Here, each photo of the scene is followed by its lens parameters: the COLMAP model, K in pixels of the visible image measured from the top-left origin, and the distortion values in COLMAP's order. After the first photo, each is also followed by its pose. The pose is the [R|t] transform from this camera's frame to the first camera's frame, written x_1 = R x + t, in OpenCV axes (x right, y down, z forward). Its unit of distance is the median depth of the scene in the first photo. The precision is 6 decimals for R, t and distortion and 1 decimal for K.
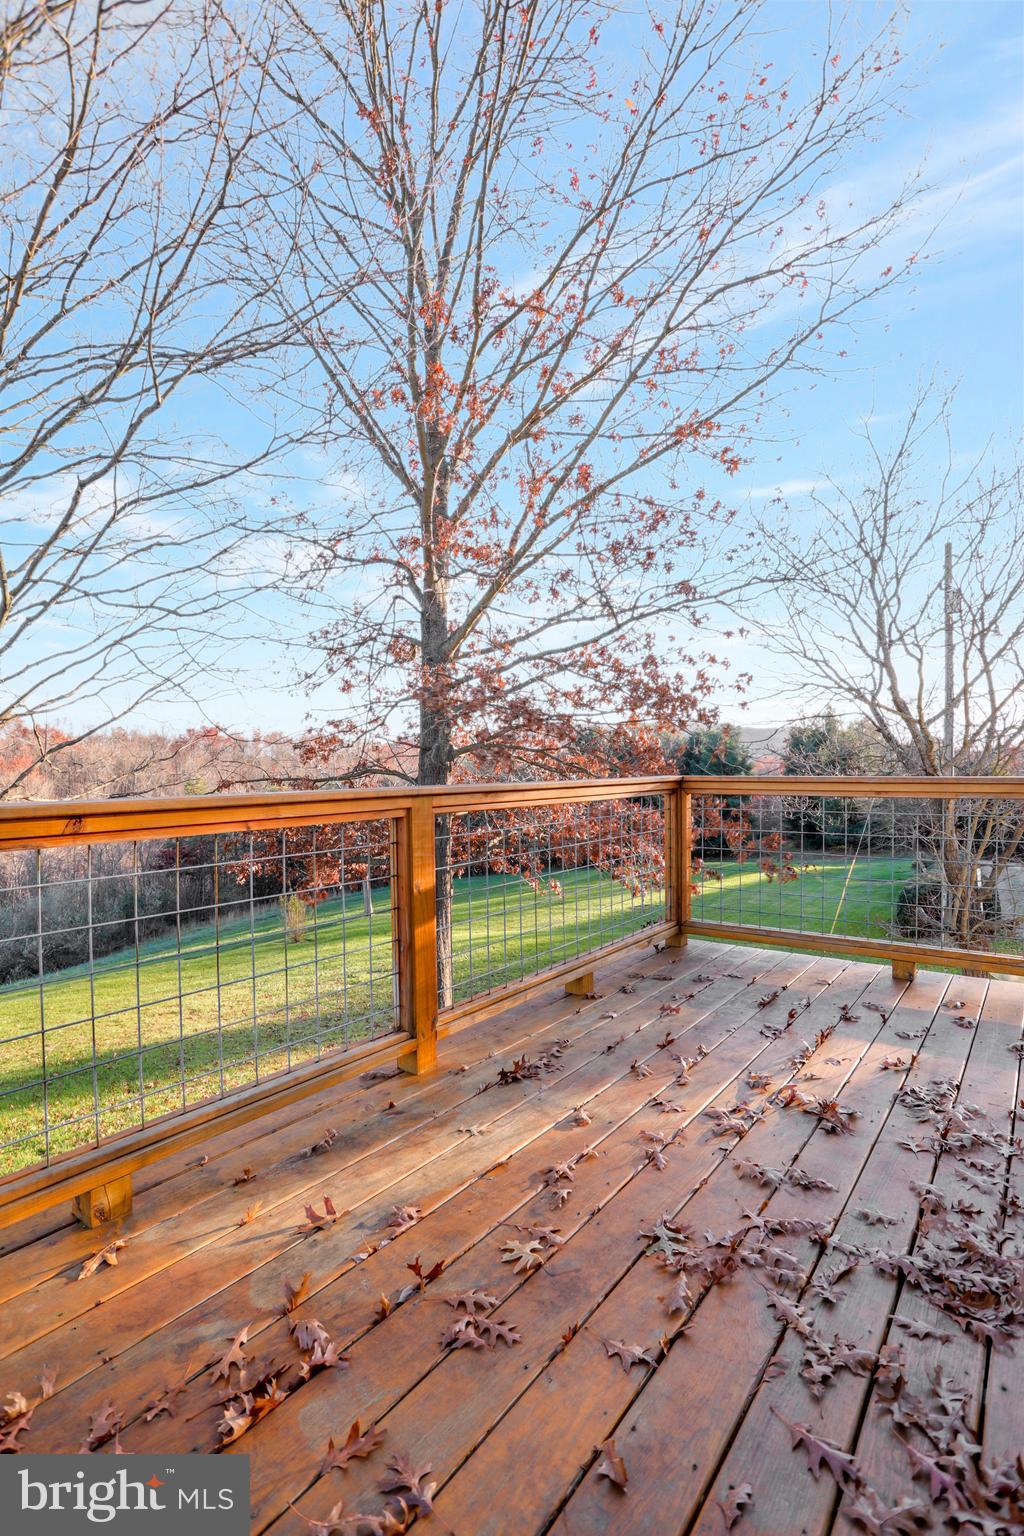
lens RADIAL K [[759.8, 0, 508.2], [0, 759.8, 767.1], [0, 0, 1]] dist [-0.031791, 0.000177]
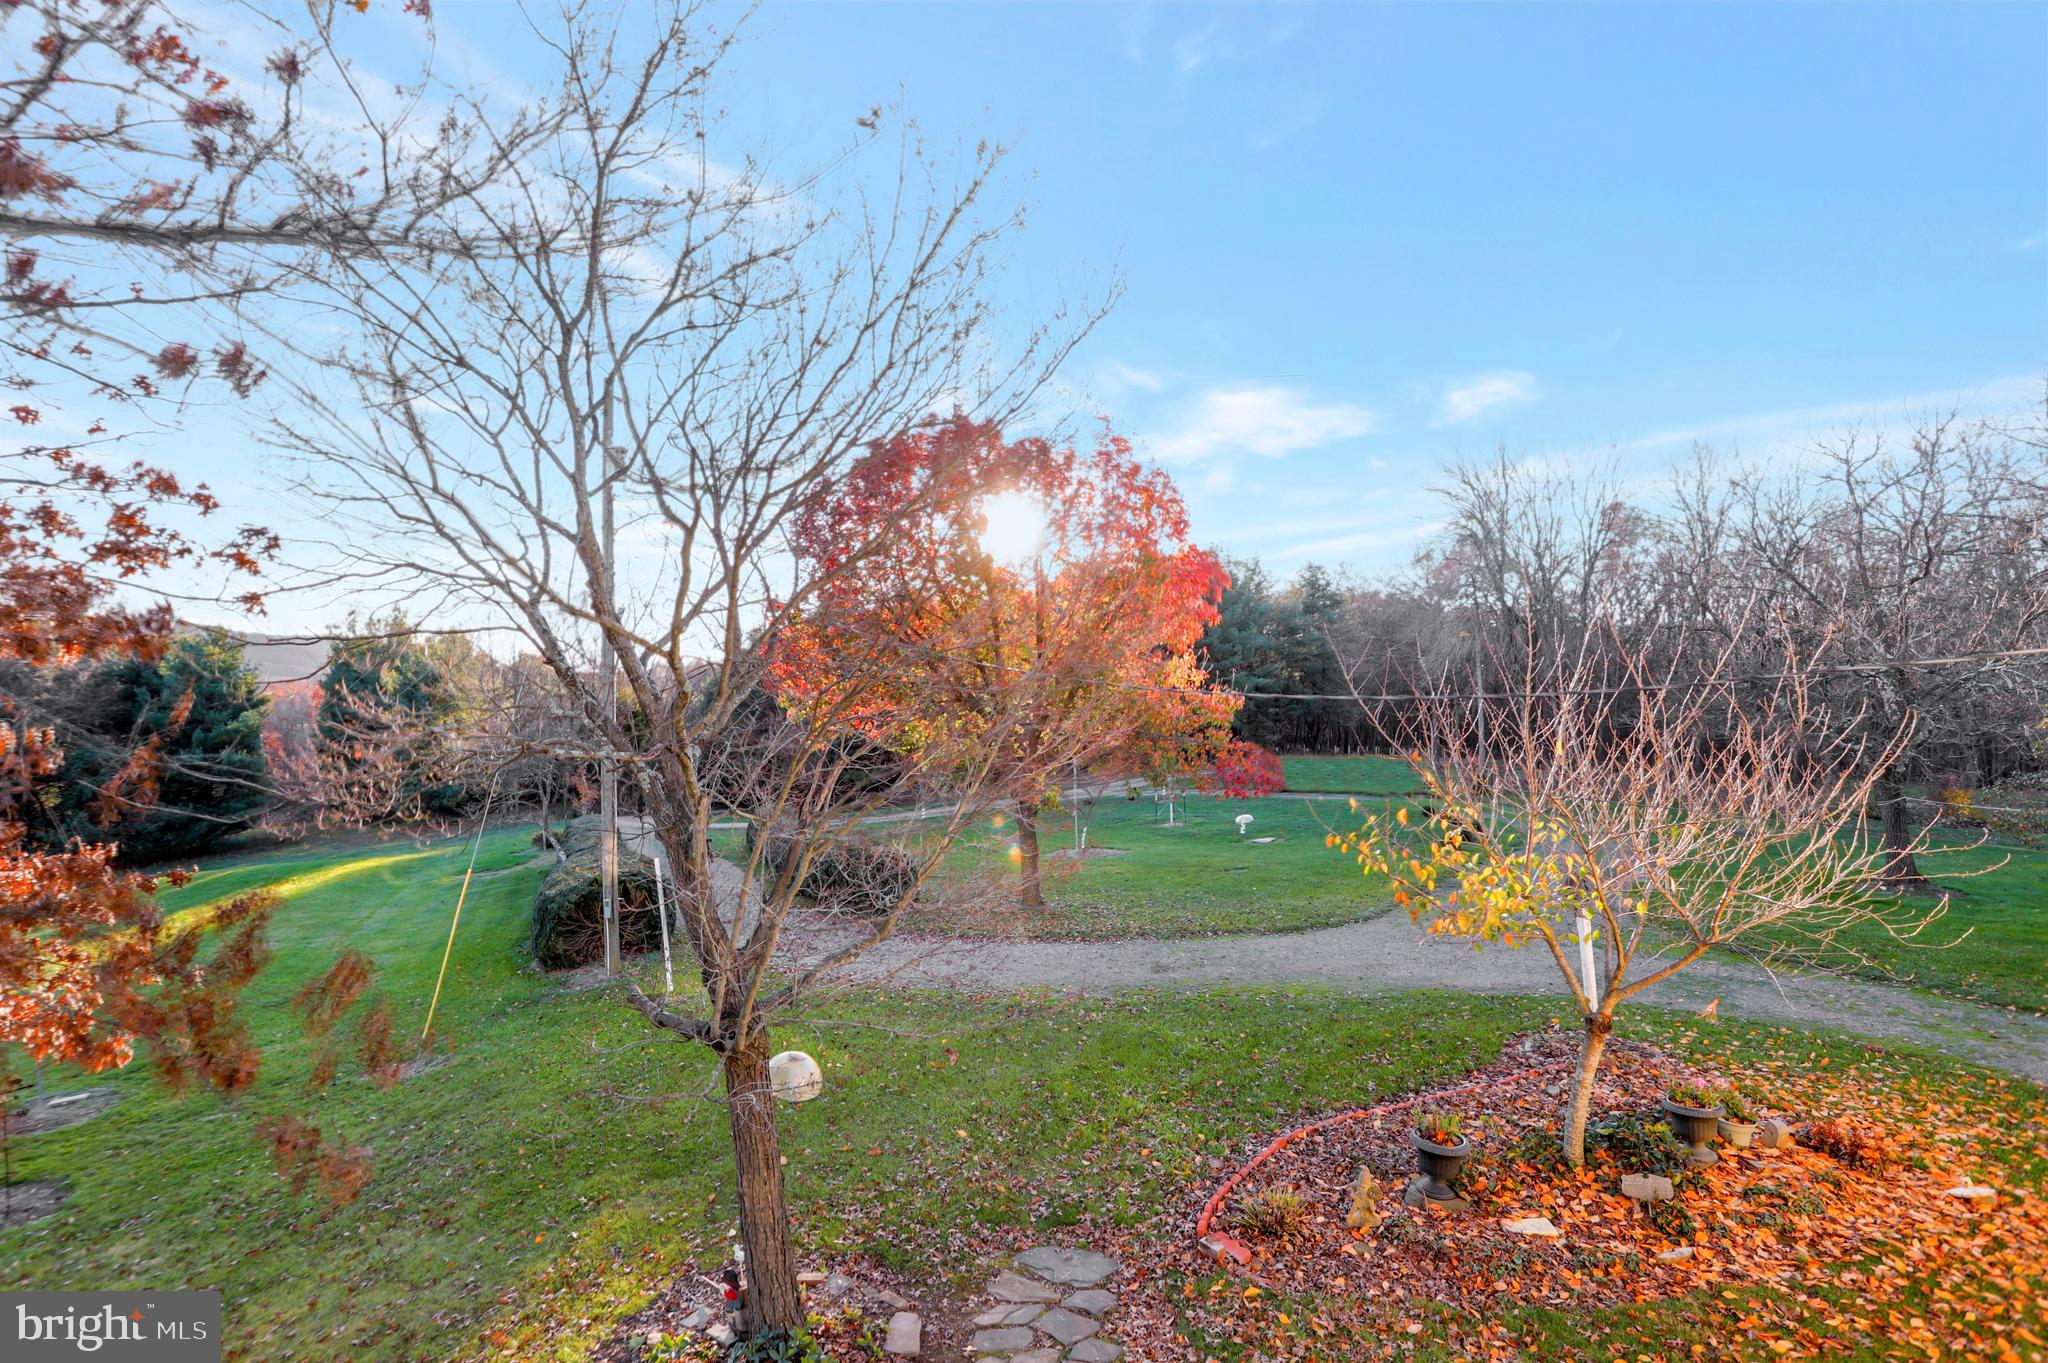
lens RADIAL K [[1013.1, 0, 1017.7], [0, 1013.1, 675.7], [0, 0, 1]] dist [-0.031791, 0.000177]
pose [[0.571272, -0.005730, 0.820741, 0.097578], [0.019548, 0.999787, -0.006627, -0.028707], [-0.820528, 0.019830, 0.571262, 0.331381]]
